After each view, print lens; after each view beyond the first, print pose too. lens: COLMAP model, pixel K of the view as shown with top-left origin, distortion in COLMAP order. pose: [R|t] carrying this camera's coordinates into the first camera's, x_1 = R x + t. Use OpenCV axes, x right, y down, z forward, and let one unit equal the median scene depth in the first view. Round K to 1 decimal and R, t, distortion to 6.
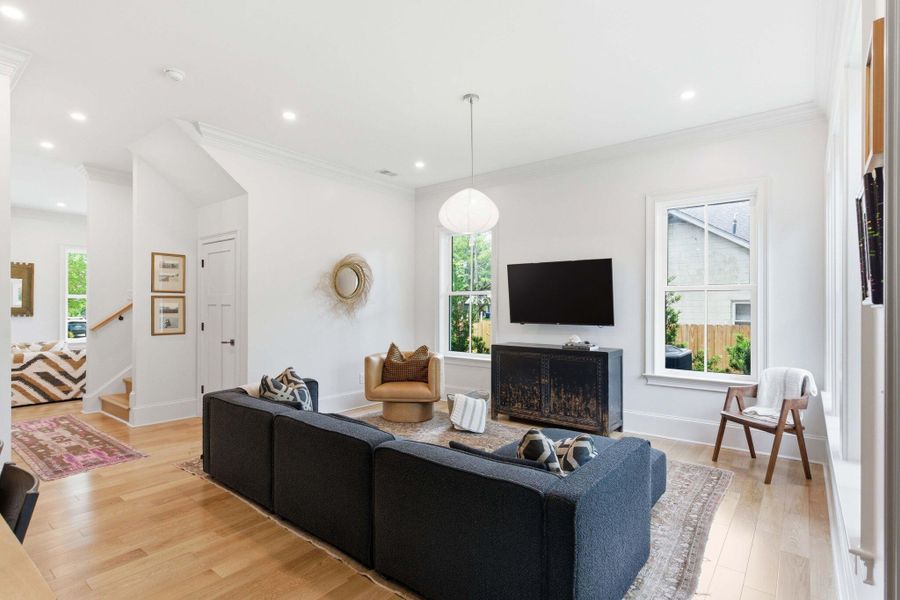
lens RADIAL K [[448.1, 0, 450.0], [0, 448.1, 303.4], [0, 0, 1]] dist [-0.000369, -0.001735]
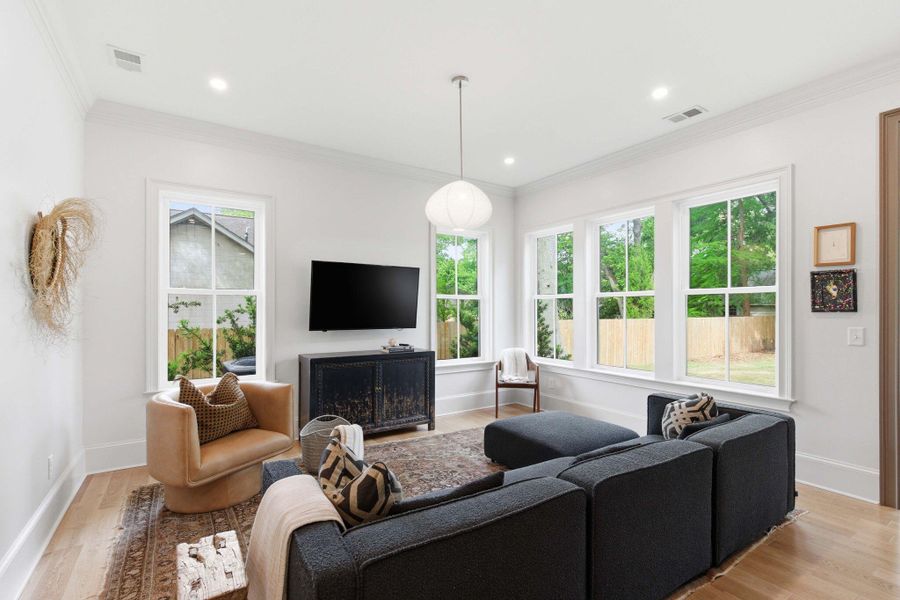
lens RADIAL K [[414.0, 0, 450.2], [0, 414.0, 306.8], [0, 0, 1]] dist [0.000993, -0.000330]
pose [[0.316455, 0.005396, 0.948592, -0.597547], [-0.006123, 0.999975, -0.003645, 0.000545], [-0.948588, -0.004655, 0.316480, 0.597789]]
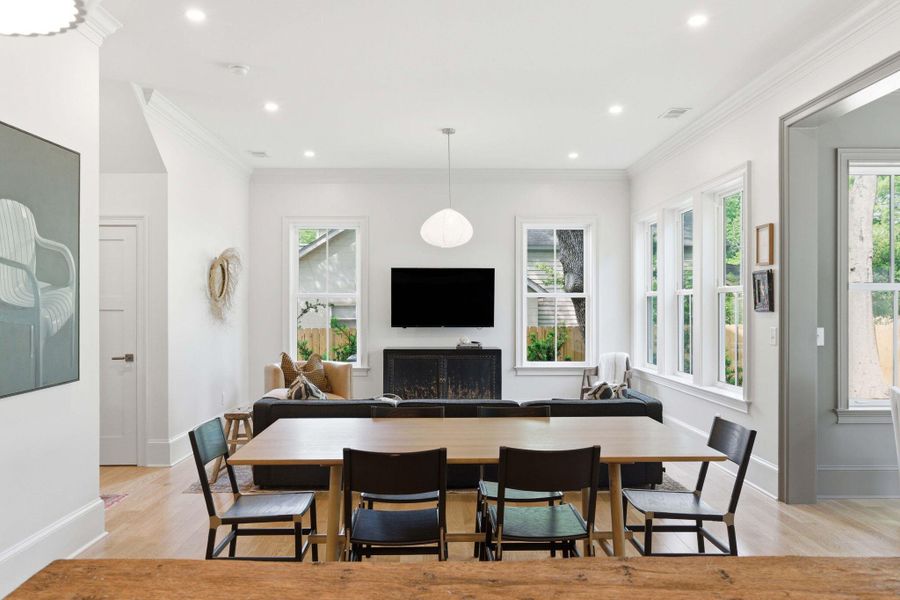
lens RADIAL K [[694.9, 0, 455.2], [0, 694.9, 302.1], [0, 0, 1]] dist [-0.001917, 0.000302]
pose [[0.766786, 0.003193, 0.641895, -0.868061], [-0.002665, 0.999995, -0.001790, -0.010510], [-0.641898, -0.000338, 0.766790, -0.310331]]
